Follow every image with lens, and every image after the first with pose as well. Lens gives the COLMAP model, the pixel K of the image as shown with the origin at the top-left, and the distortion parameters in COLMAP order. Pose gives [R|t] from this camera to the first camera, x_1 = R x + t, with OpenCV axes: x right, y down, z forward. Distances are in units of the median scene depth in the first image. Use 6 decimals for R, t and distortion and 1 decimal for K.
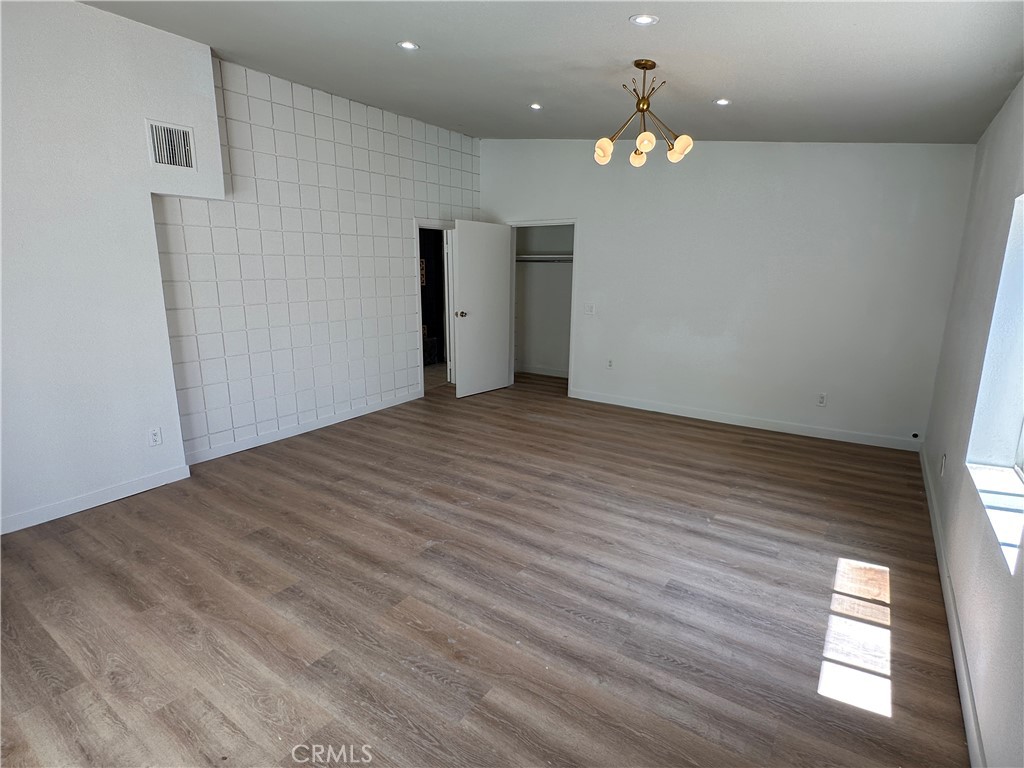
lens RADIAL K [[534.9, 0, 512.0], [0, 534.9, 384.0], [0, 0, 1]] dist [0.002934, 0.000140]
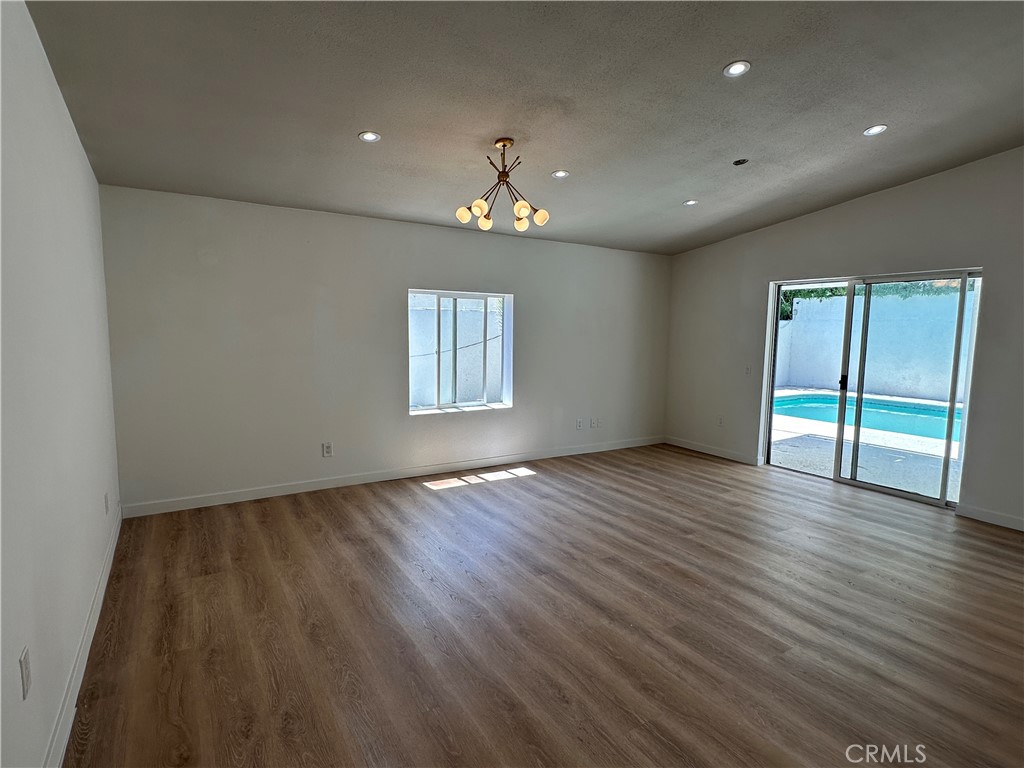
lens RADIAL K [[534.9, 0, 512.0], [0, 534.9, 384.0], [0, 0, 1]] dist [0.002934, 0.000140]
pose [[-0.917864, -0.058033, 0.392630, -0.235513], [0.067839, 0.951756, 0.299263, -0.438239], [-0.391055, 0.301318, -0.869645, 2.076035]]
